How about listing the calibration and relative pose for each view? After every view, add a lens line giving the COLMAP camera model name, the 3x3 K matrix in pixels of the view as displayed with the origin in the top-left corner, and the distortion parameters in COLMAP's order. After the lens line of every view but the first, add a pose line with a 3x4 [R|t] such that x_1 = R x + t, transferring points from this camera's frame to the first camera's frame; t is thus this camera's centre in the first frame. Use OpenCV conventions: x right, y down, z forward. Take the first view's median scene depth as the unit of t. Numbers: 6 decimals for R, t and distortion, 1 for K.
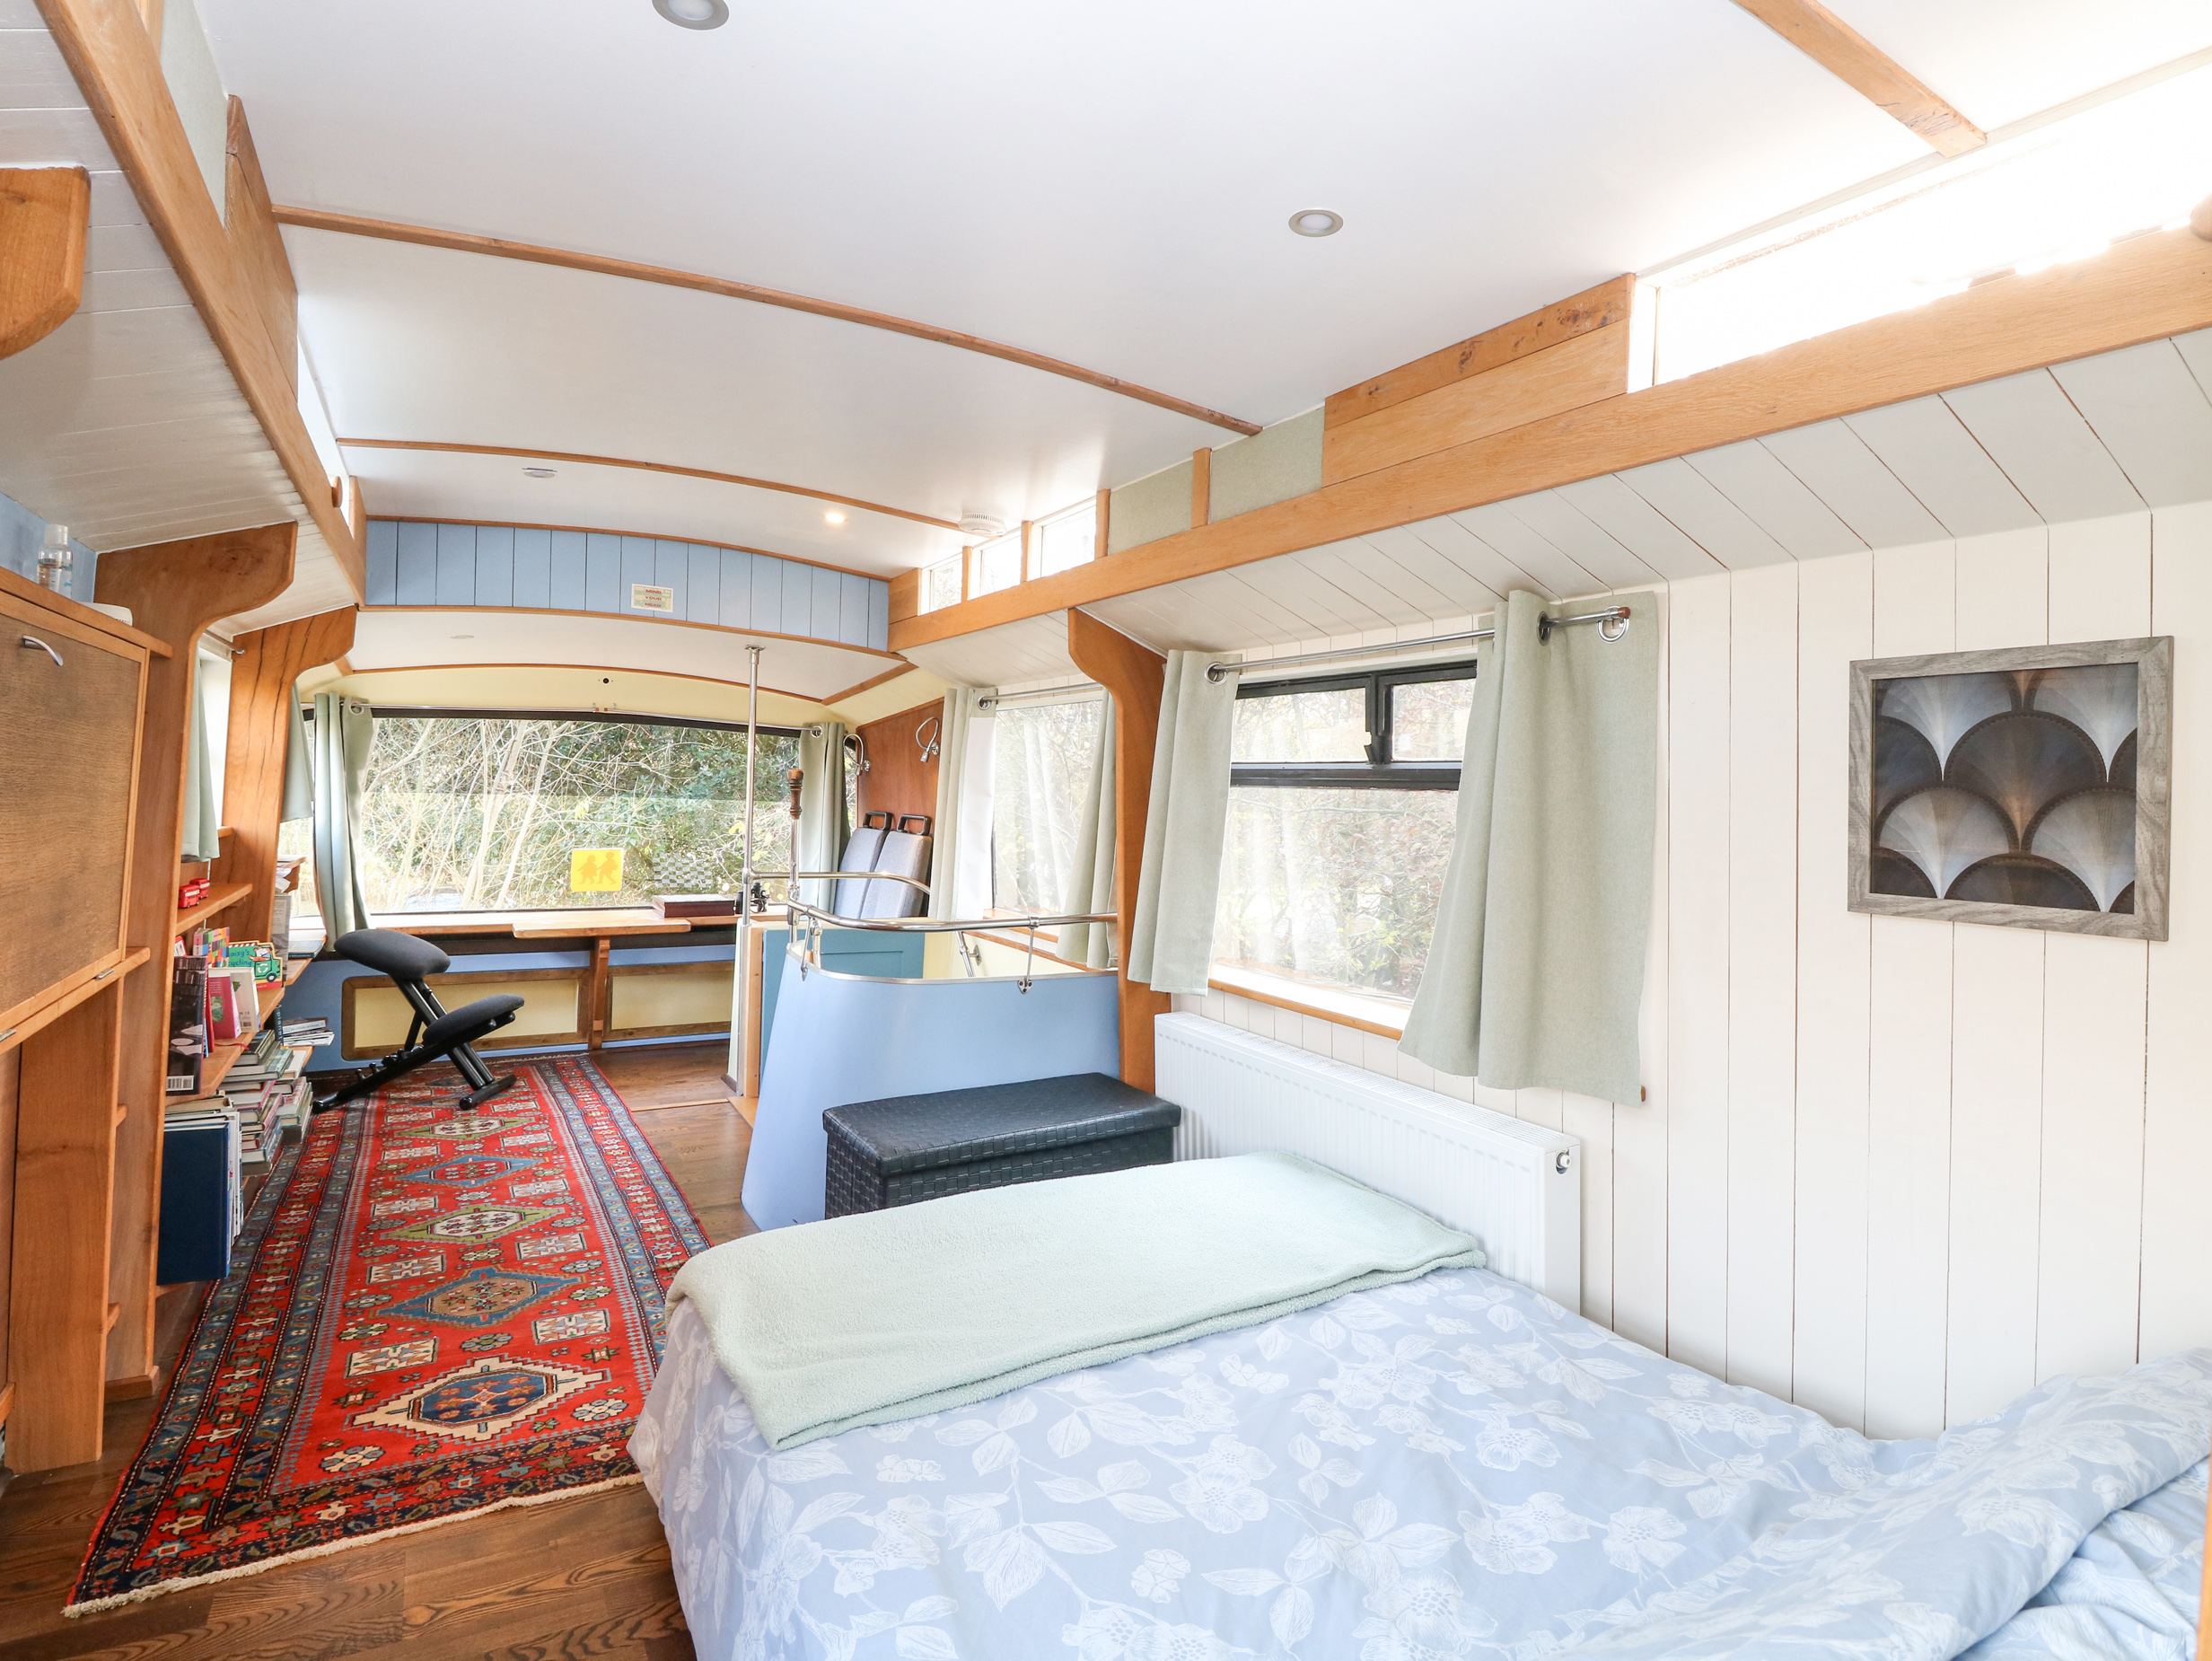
lens RADIAL K [[1130.7, 0, 1104.3], [0, 1130.7, 804.0], [0, 0, 1]] dist [0.000400, -0.013538]
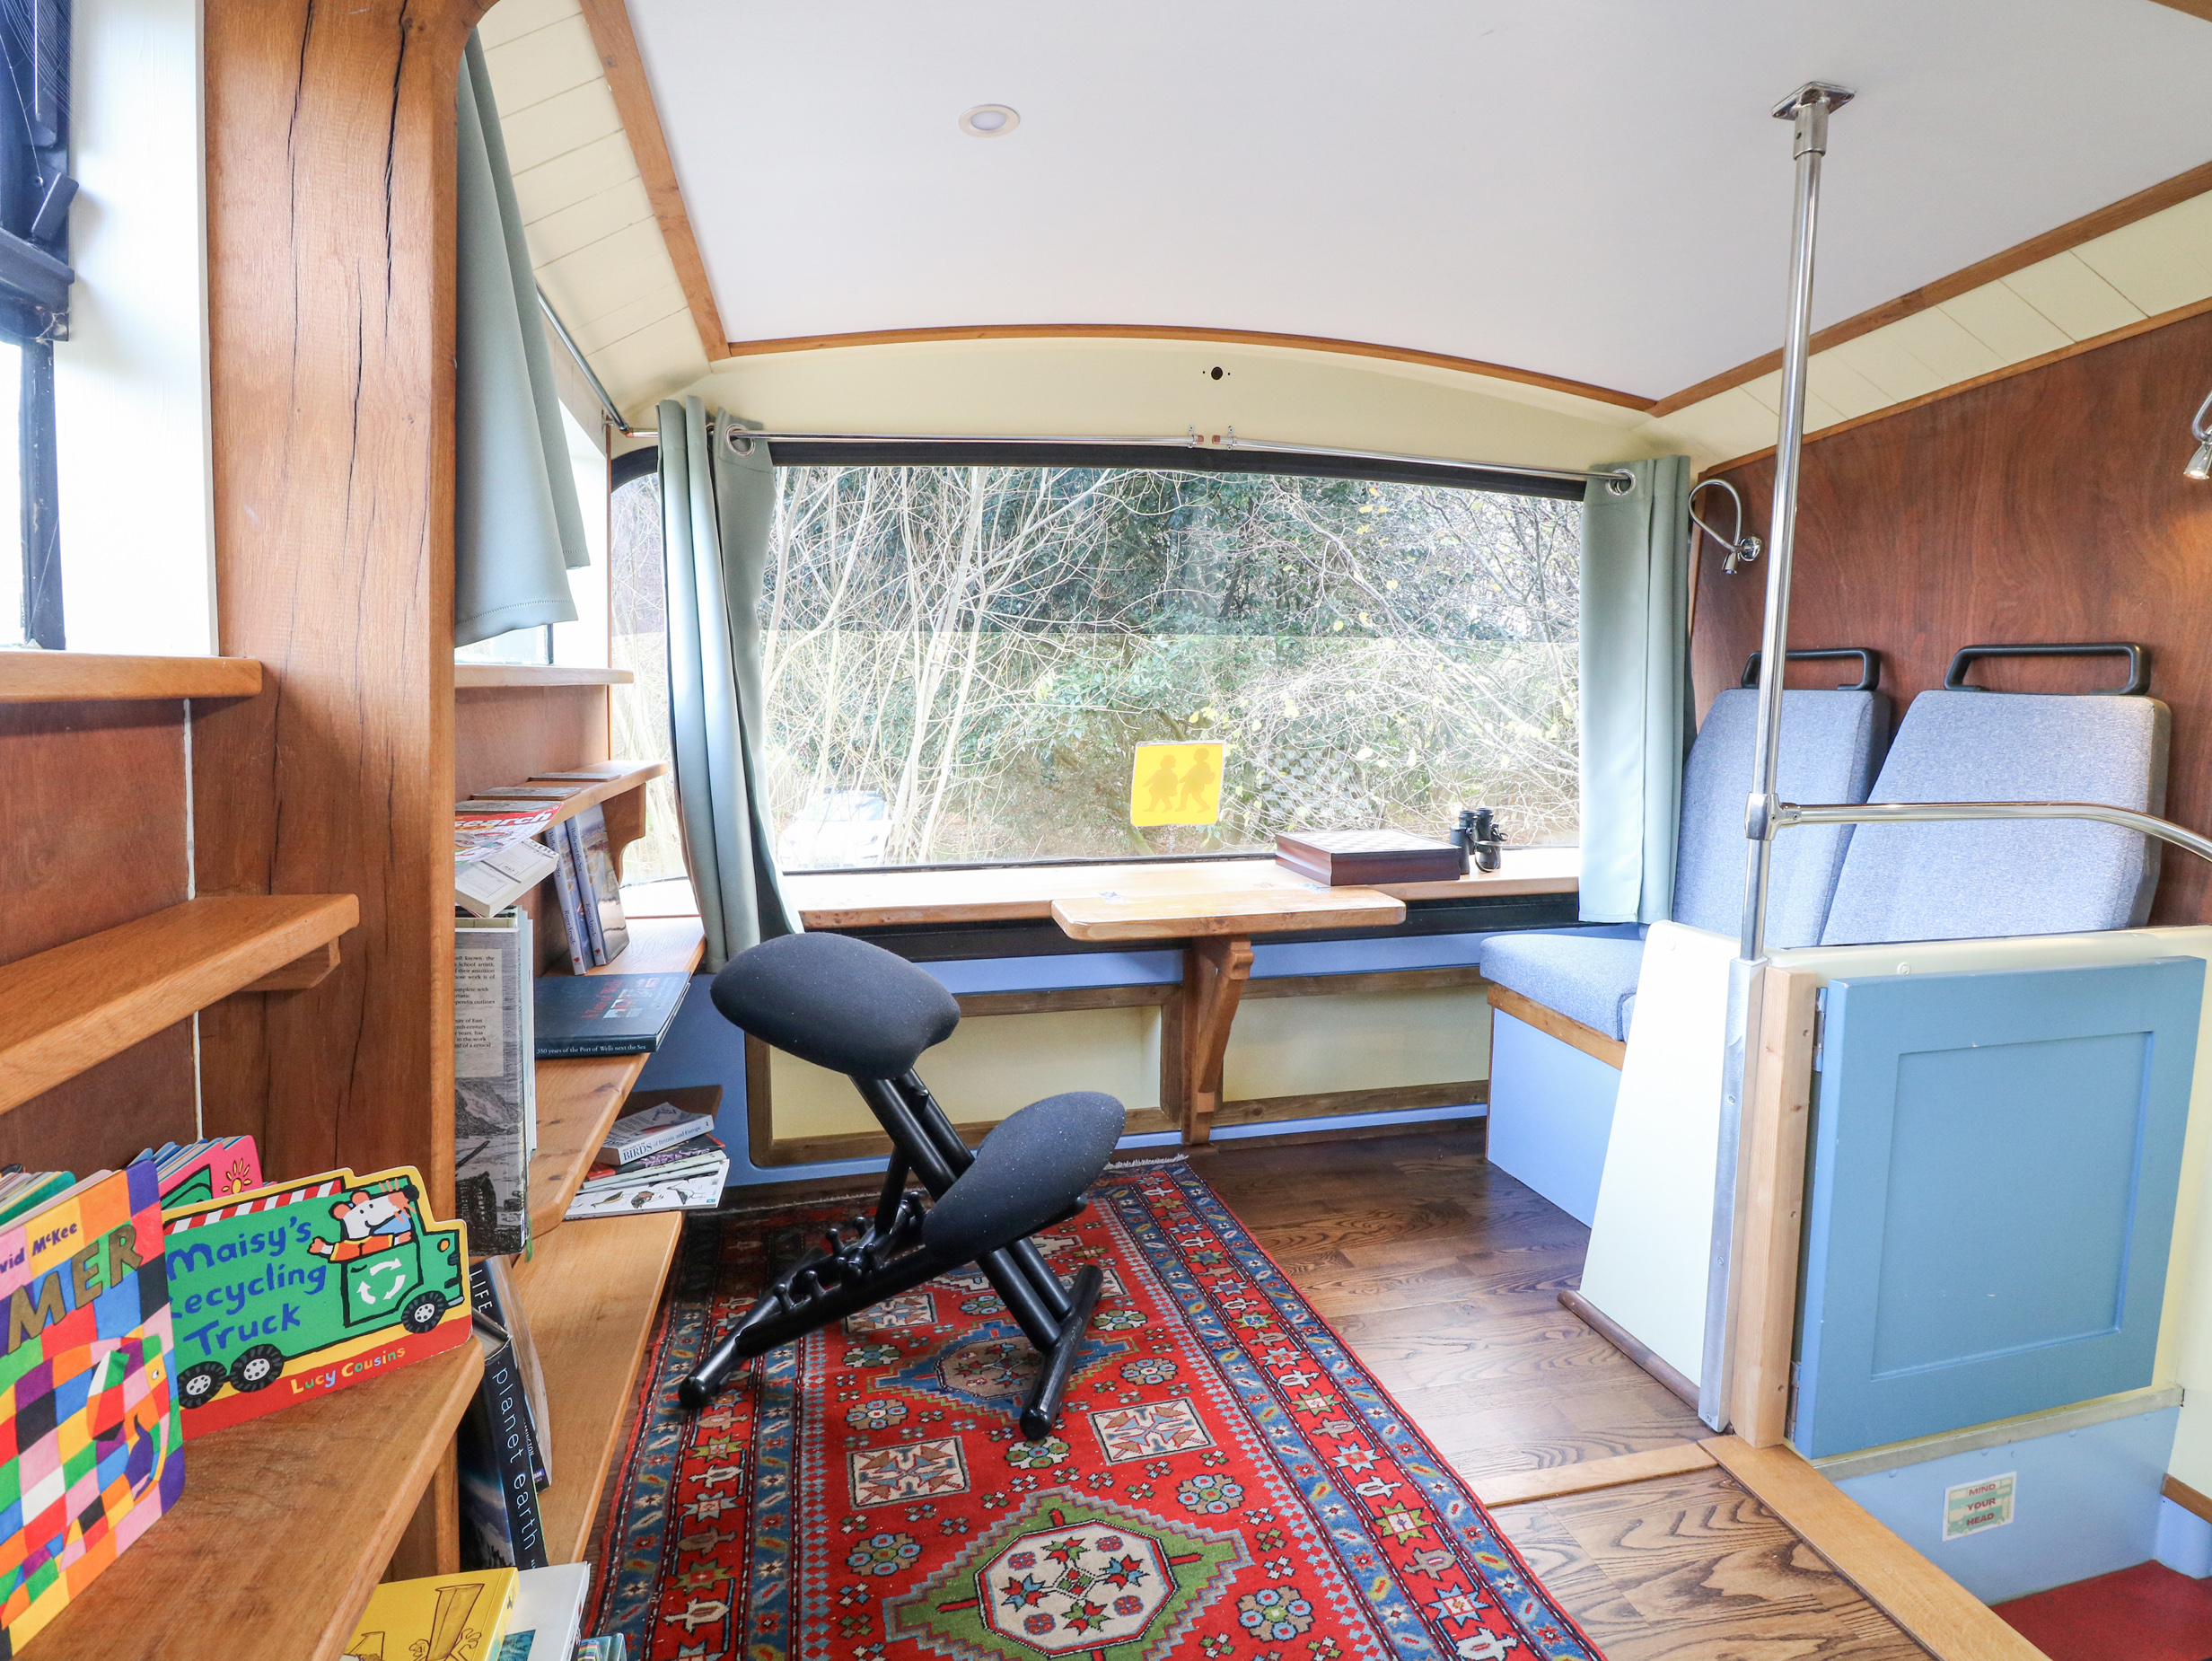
lens RADIAL K [[1130.7, 0, 1104.3], [0, 1130.7, 804.0], [0, 0, 1]] dist [0.000400, -0.013538]
pose [[0.955581, 0.005122, -0.294685, -0.531076], [0.022305, 0.995725, 0.089638, 0.033731], [0.293884, -0.092229, 0.951381, 0.816570]]
